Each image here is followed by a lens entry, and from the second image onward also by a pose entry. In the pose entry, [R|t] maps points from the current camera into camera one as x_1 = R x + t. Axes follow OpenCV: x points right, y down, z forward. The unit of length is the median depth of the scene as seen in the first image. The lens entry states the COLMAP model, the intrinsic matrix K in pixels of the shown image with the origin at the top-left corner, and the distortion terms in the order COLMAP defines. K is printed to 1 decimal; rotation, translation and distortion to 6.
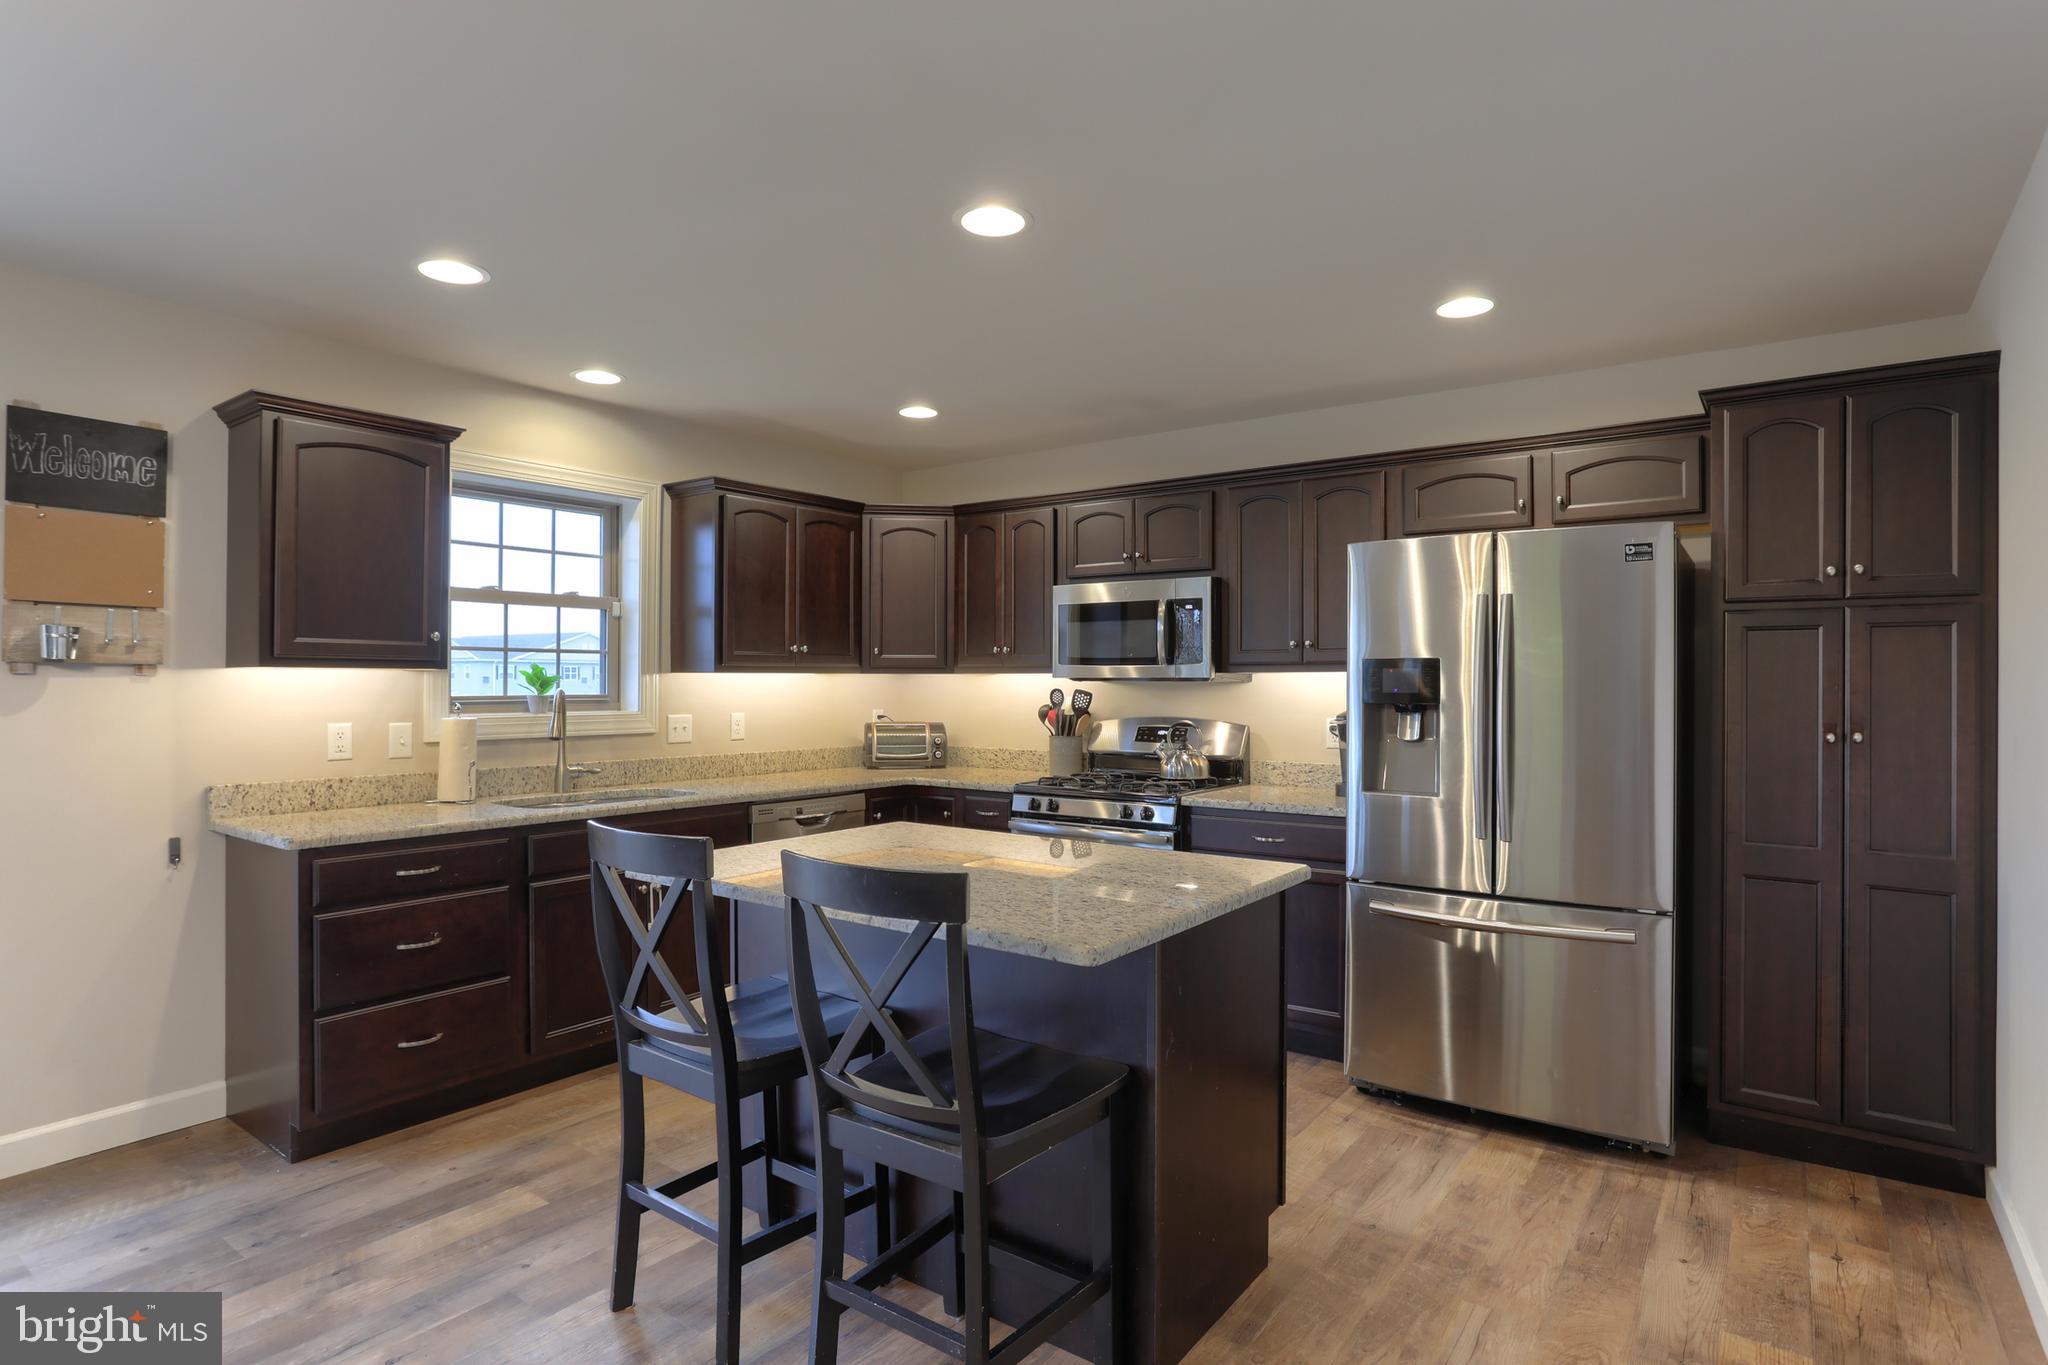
lens RADIAL K [[1080.2, 0, 1046.8], [0, 1080.2, 680.1], [0, 0, 1]] dist [-0.039073, 0.016487]
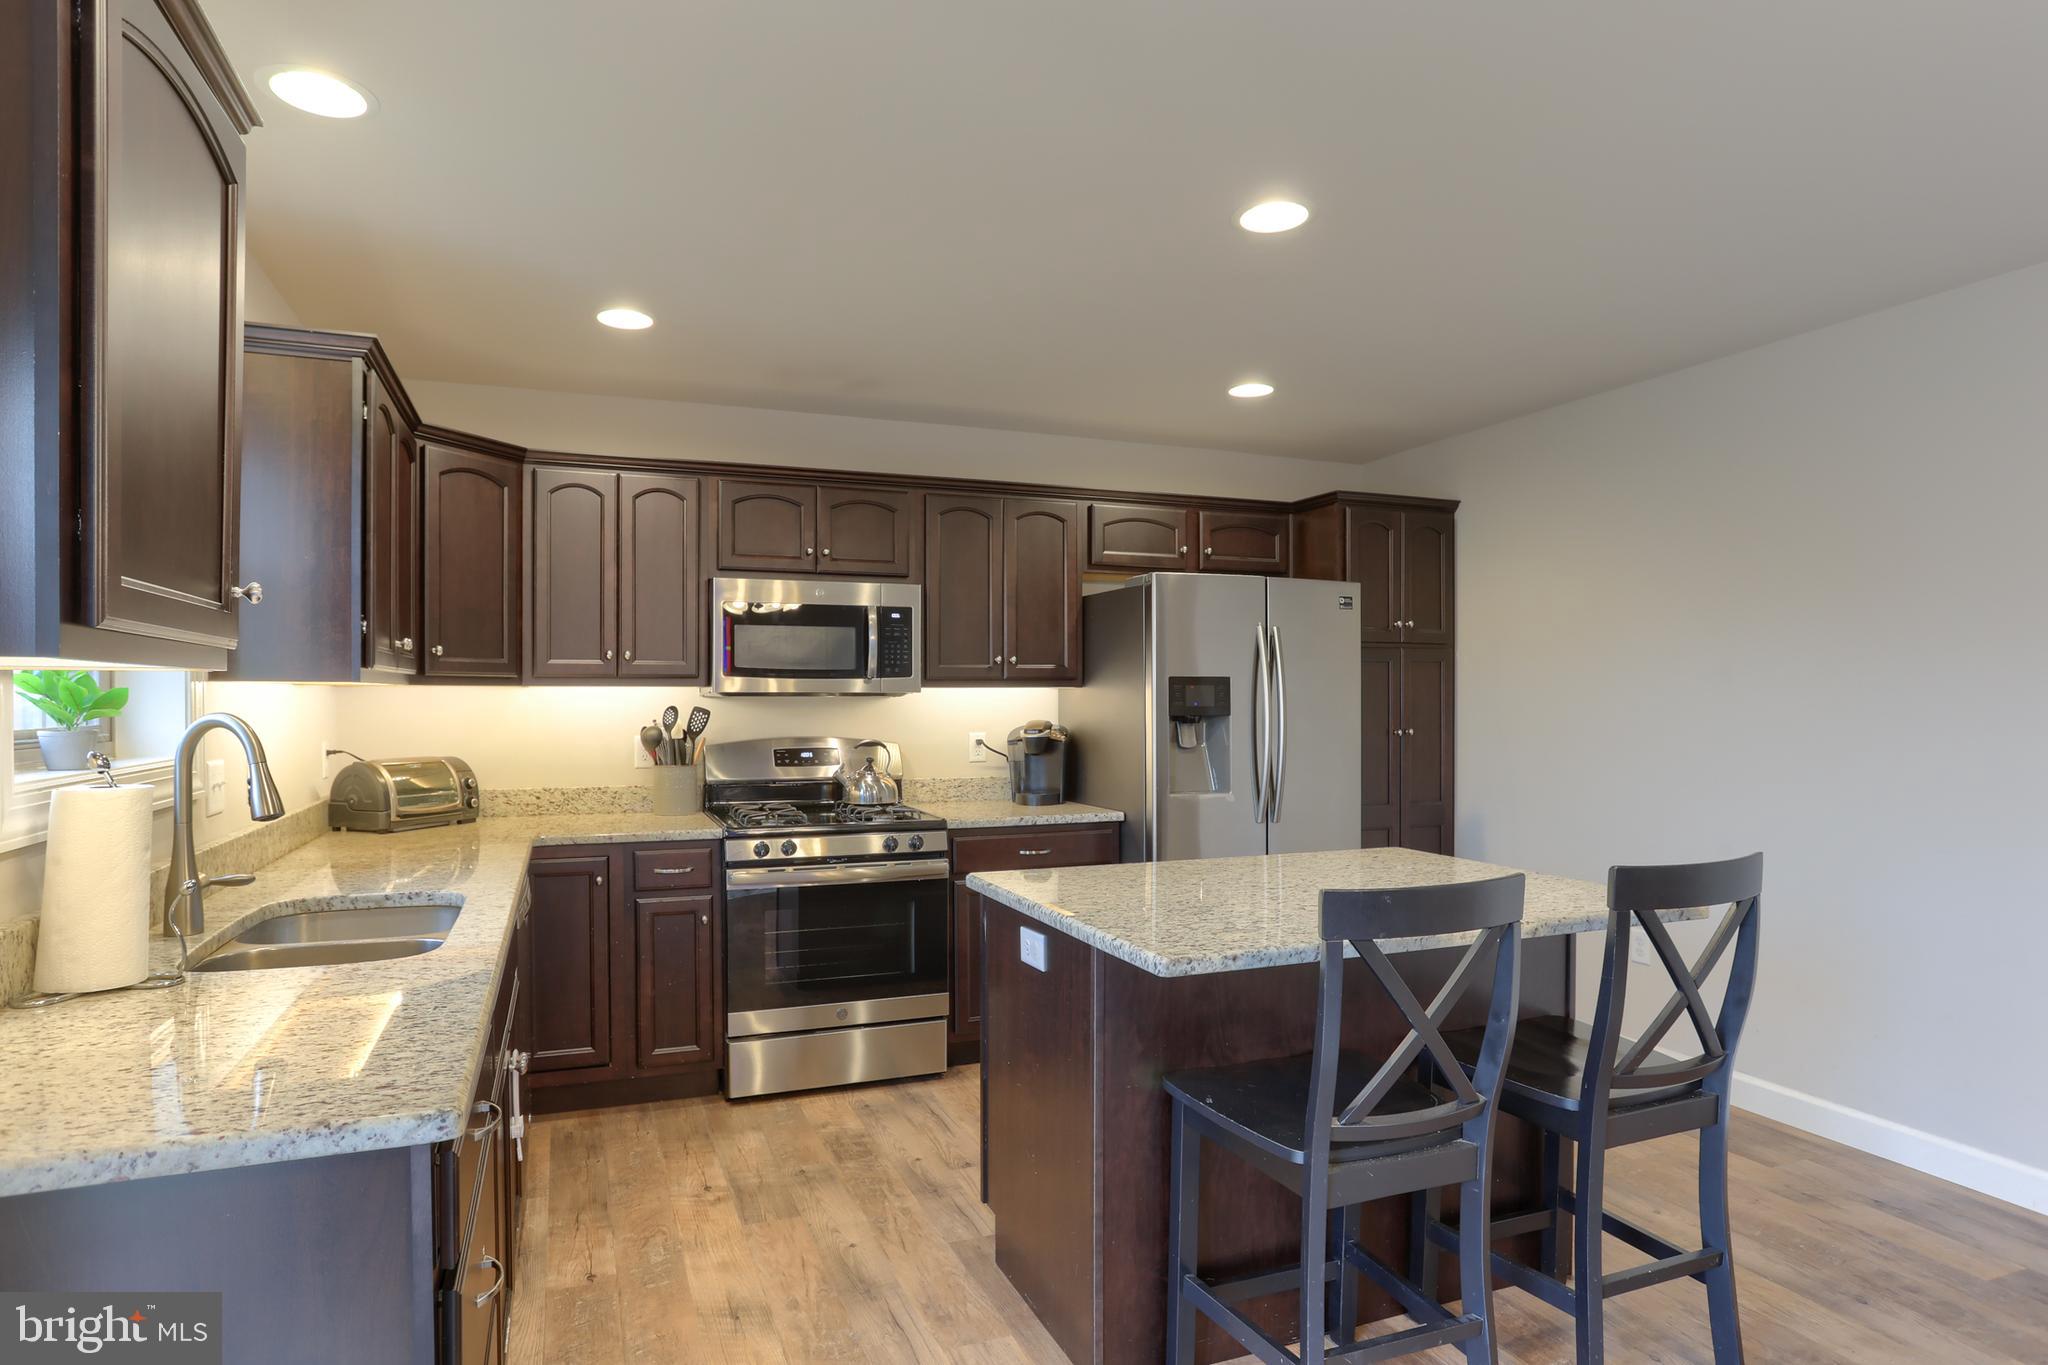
lens RADIAL K [[1126.6, 0, 991.3], [0, 1126.6, 708.4], [0, 0, 1]] dist [-0.022853, 0.006249]
pose [[0.532466, -0.010935, 0.846381, -0.763693], [0.001319, 0.999926, 0.012089, -0.000051], [-0.846450, -0.005320, 0.532441, 0.491436]]
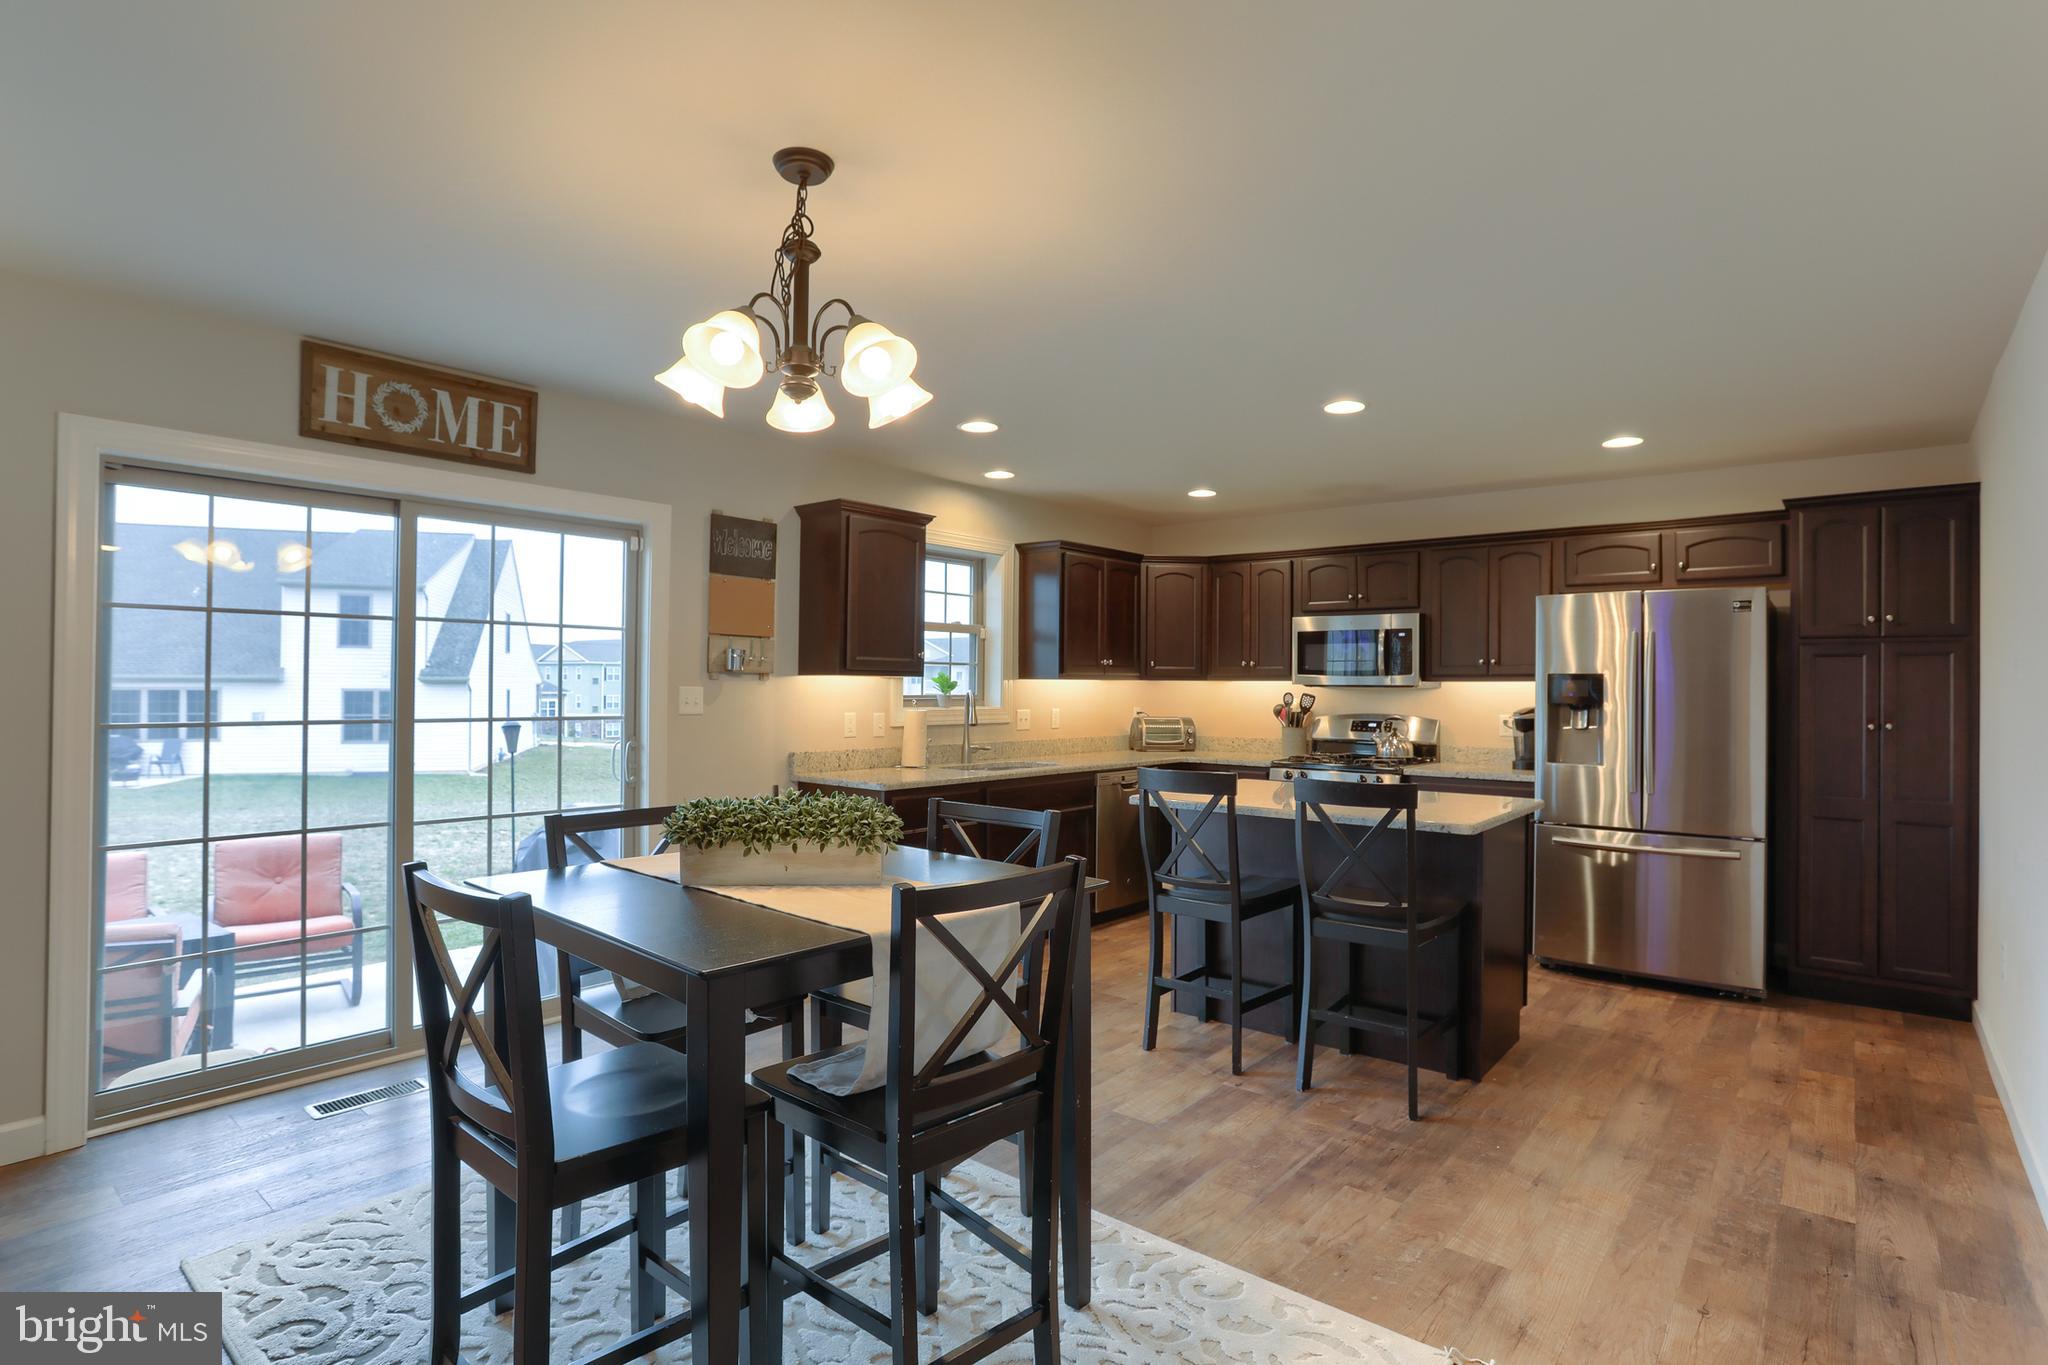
lens RADIAL K [[1080.2, 0, 1030.3], [0, 1080.2, 678.0], [0, 0, 1]] dist [-0.039073, 0.016487]
pose [[0.998649, 0.005368, -0.051695, -0.329245], [-0.005662, 0.999969, -0.005530, -0.001236], [0.051663, 0.005815, 0.998648, -0.493420]]
